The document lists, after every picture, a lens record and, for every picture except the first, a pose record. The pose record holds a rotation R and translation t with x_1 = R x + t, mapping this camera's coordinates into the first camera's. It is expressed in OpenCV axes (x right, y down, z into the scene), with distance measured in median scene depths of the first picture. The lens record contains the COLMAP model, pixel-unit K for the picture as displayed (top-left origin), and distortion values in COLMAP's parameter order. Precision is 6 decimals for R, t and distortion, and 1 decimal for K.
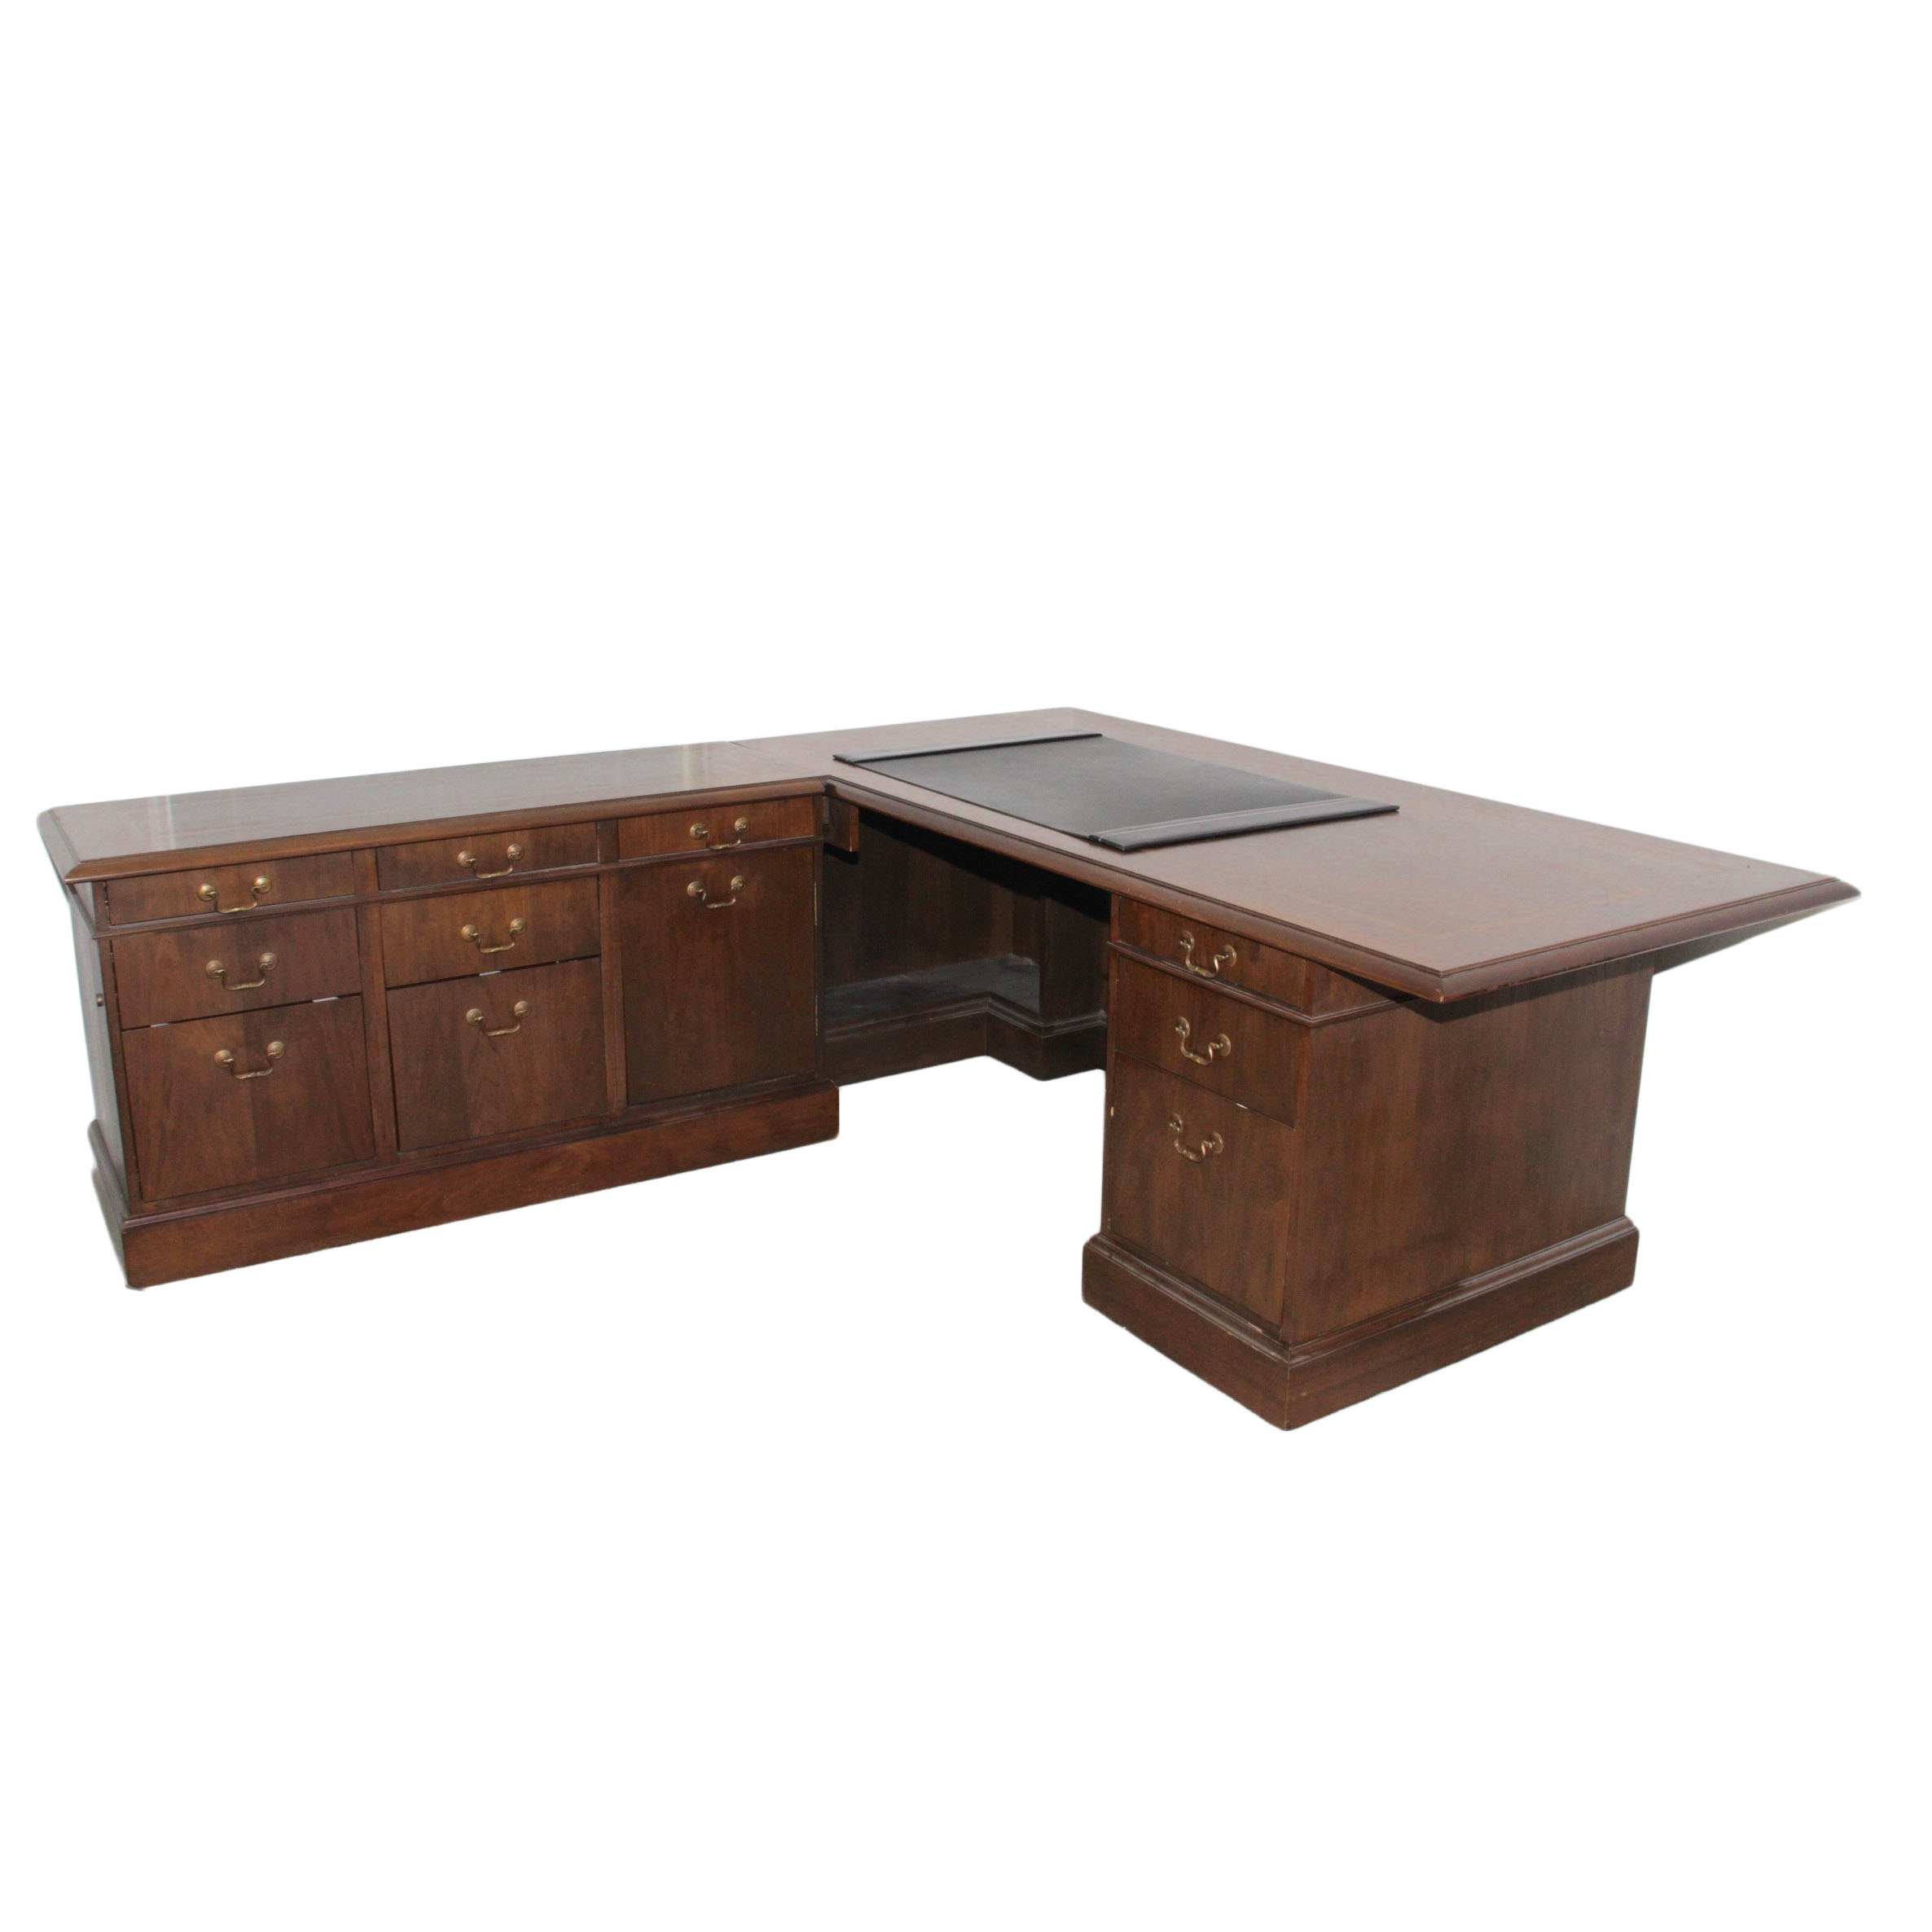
lens RADIAL K [[1820.7, 0, 963.0], [0, 1820.7, 1013.2], [0, 0, 1]] dist [-0.000833, -0.000120]
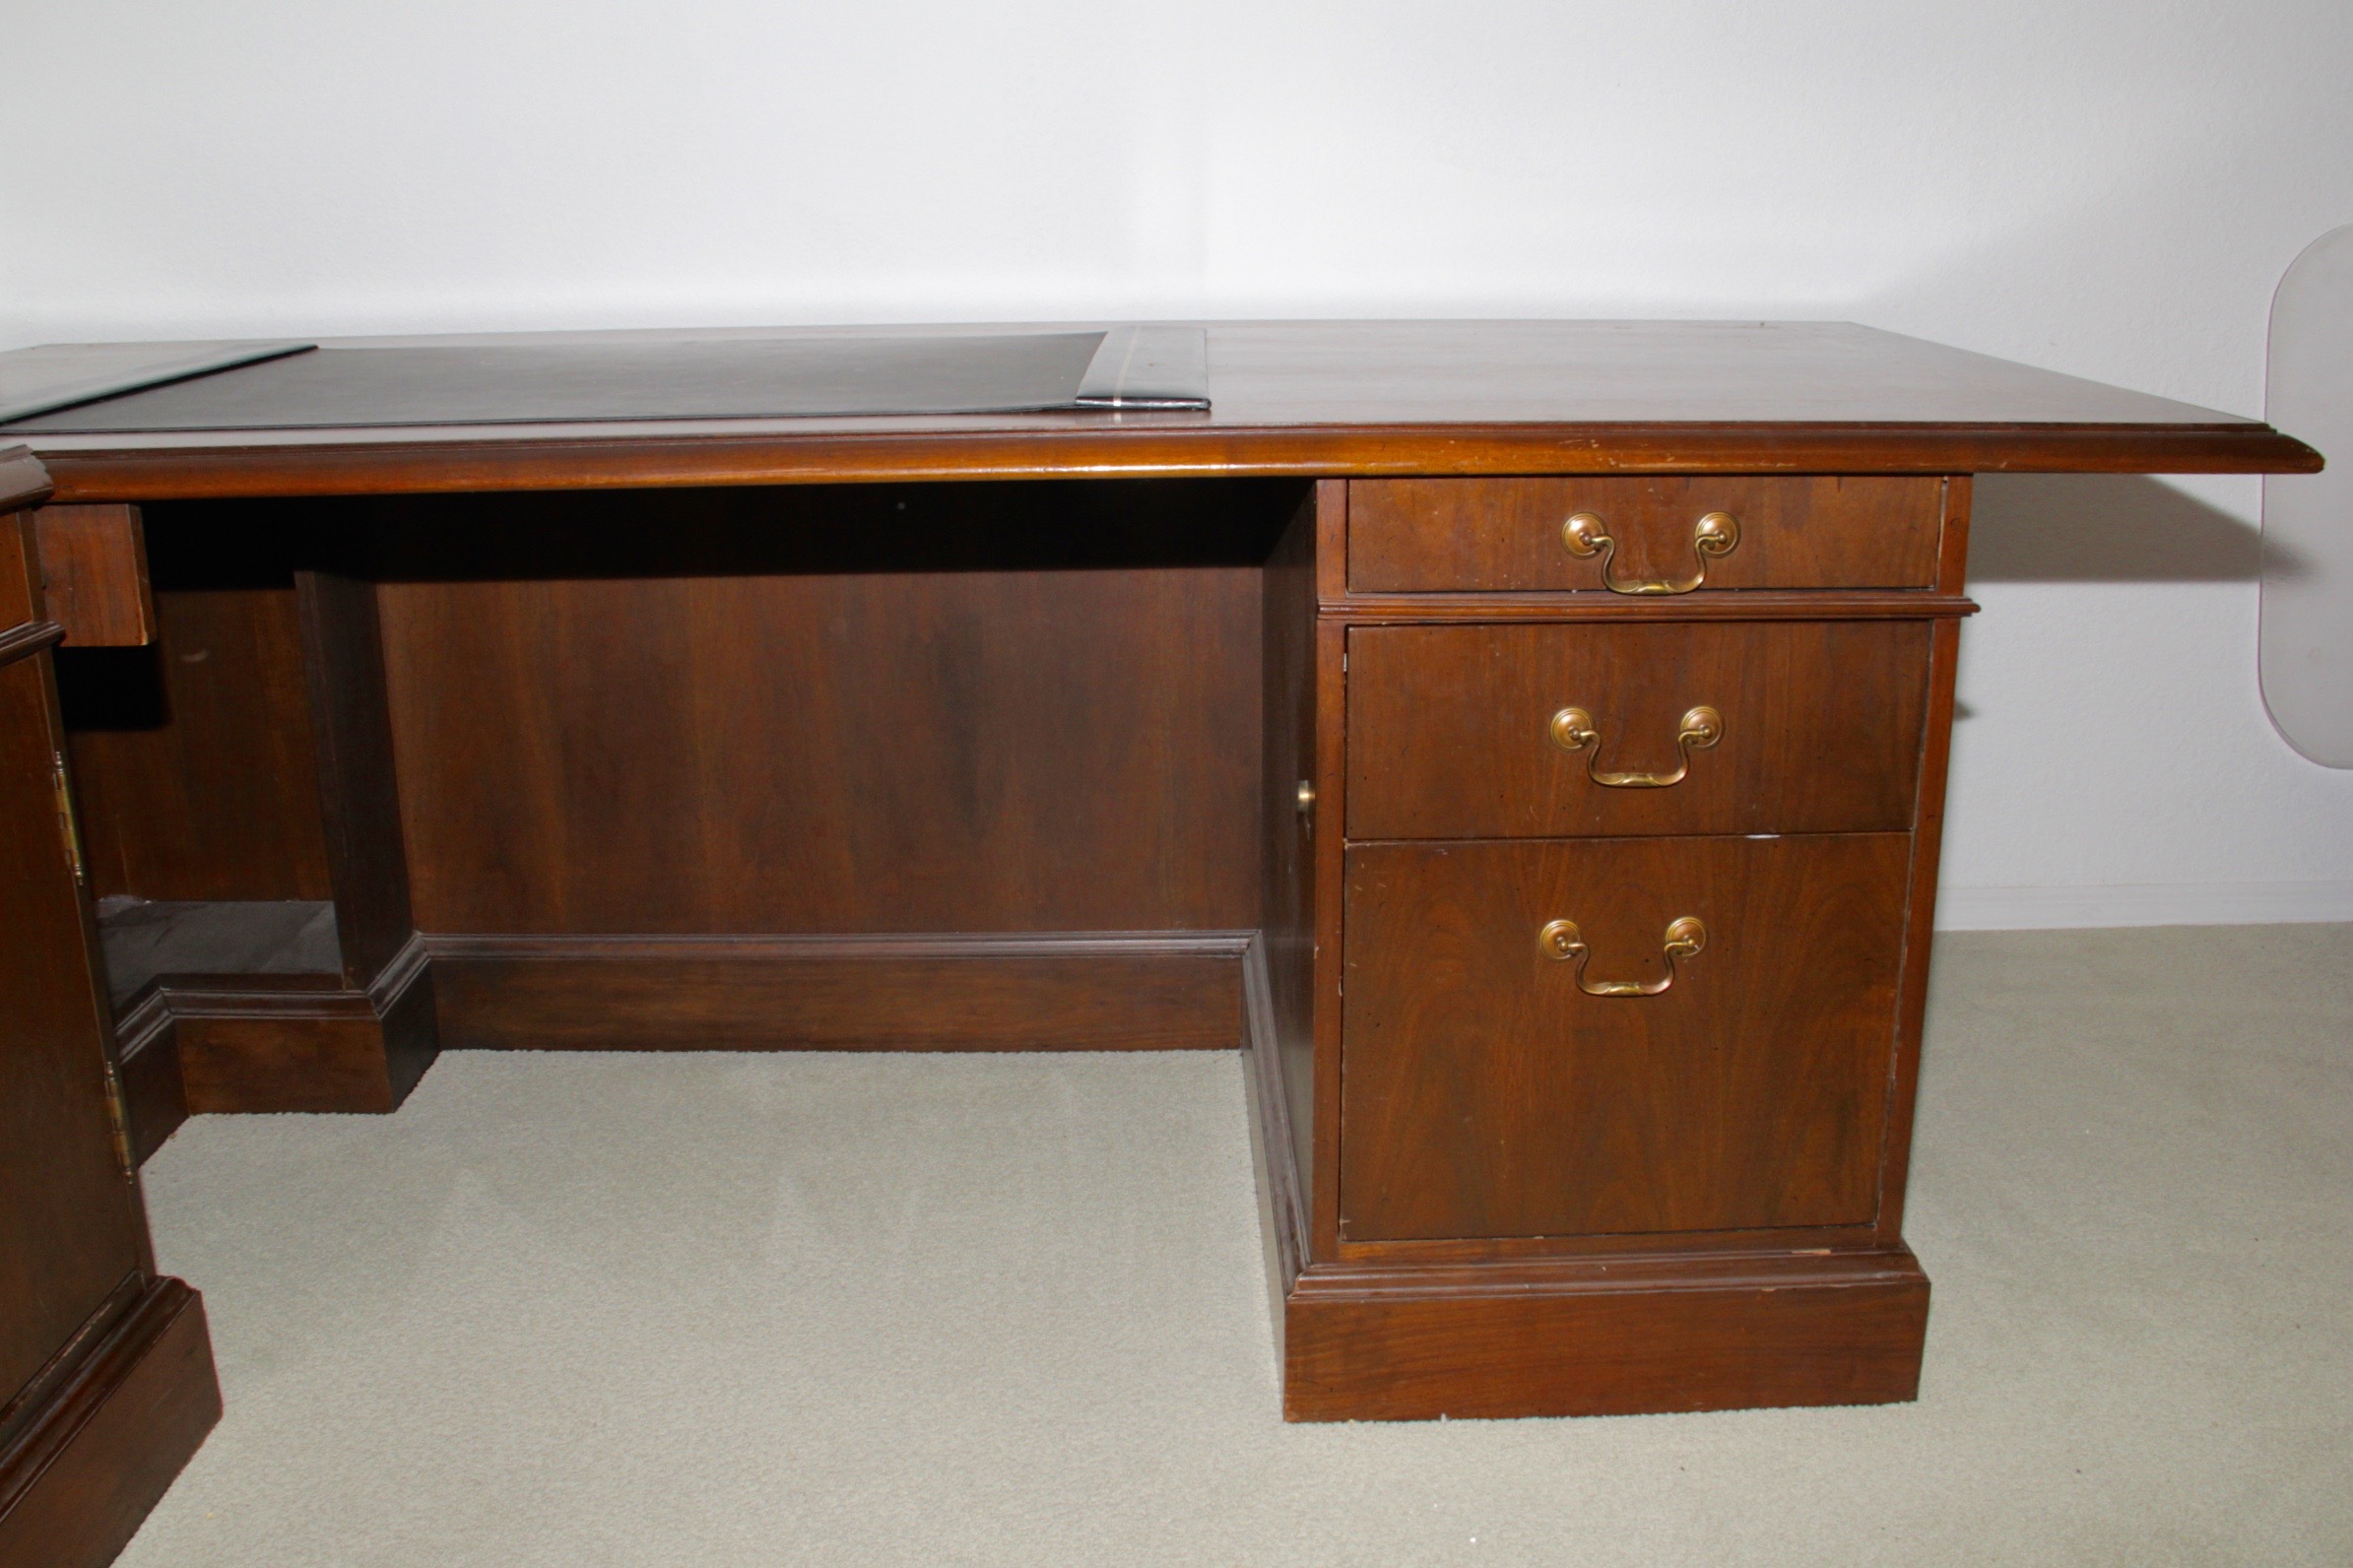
lens RADIAL K [[2033.9, 0, 1176.5], [0, 2033.9, 784.0], [0, 0, 1]] dist [-0.220541, 0.161577]
pose [[0.528758, -0.248758, 0.811501, -0.275869], [0.275156, 0.954692, 0.113366, -0.050793], [-0.802935, 0.163346, 0.573249, 0.634143]]
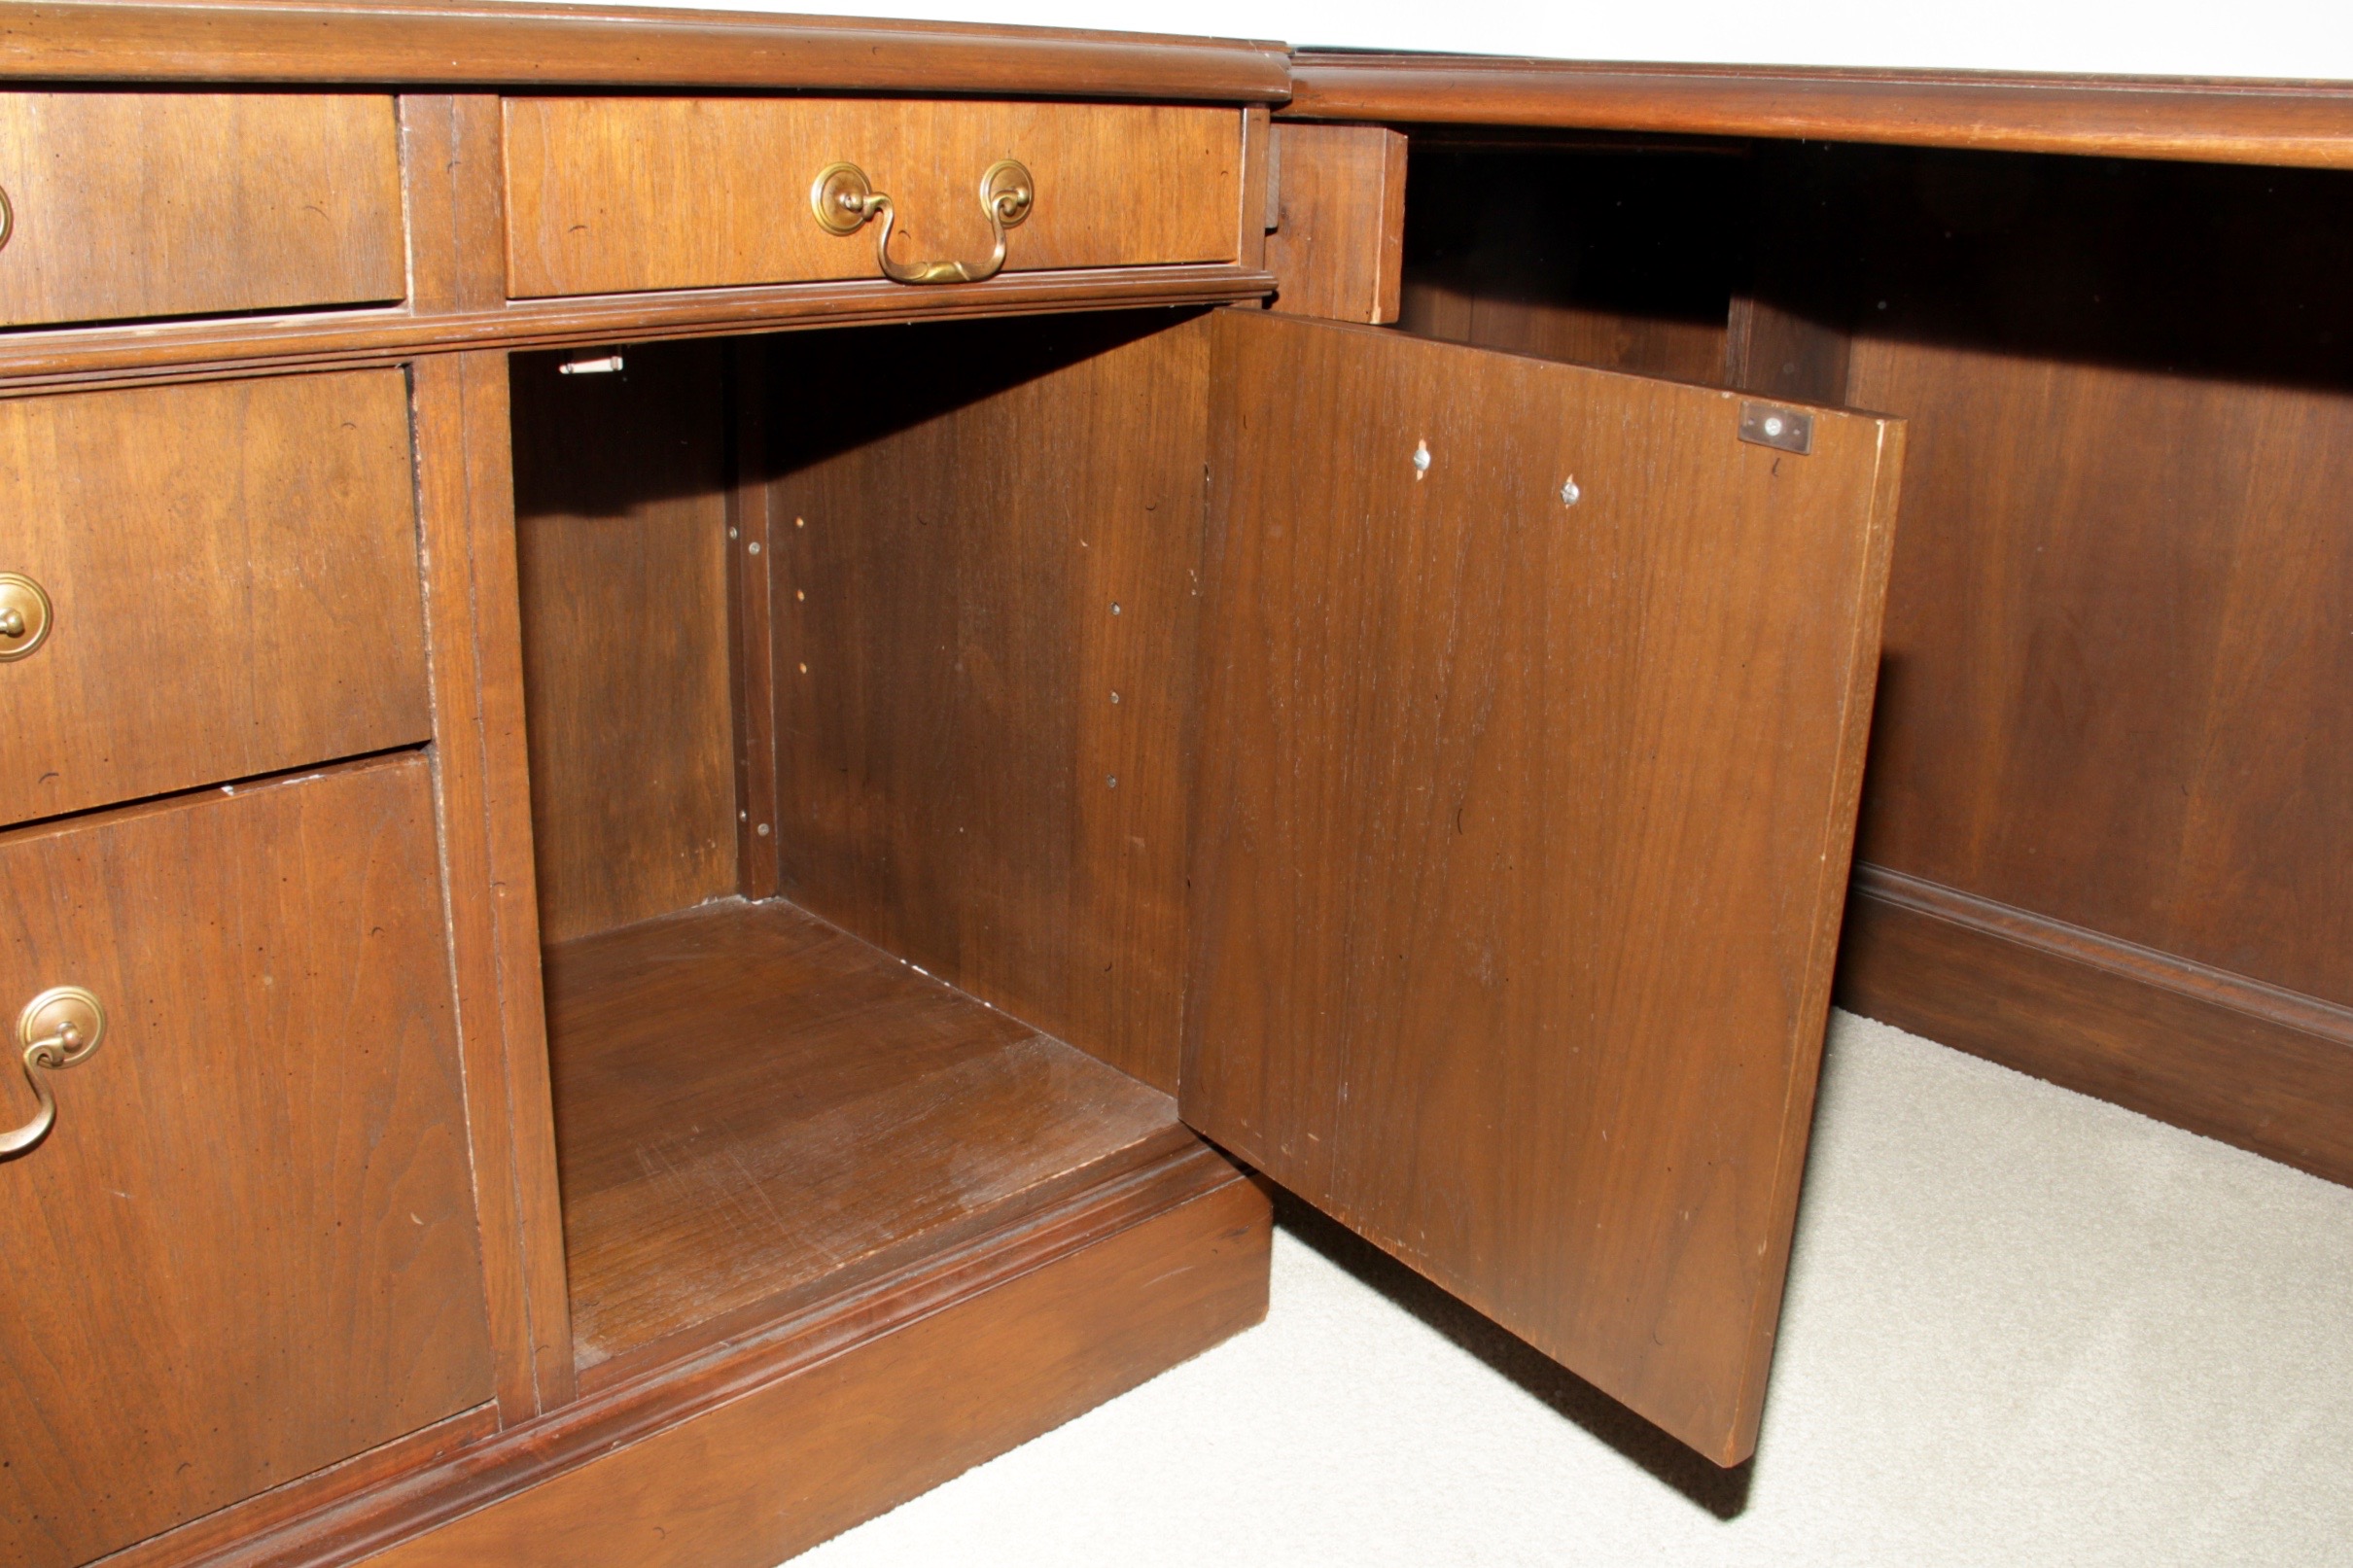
lens RADIAL K [[2033.7, 0, 1176.5], [0, 2033.7, 784.0], [0, 0, 1]] dist [-0.220541, 0.161577]
pose [[0.983489, -0.041831, 0.176068, -0.148004], [0.041314, 0.999124, 0.006603, -0.024269], [-0.176191, 0.000780, 0.984356, 0.727456]]
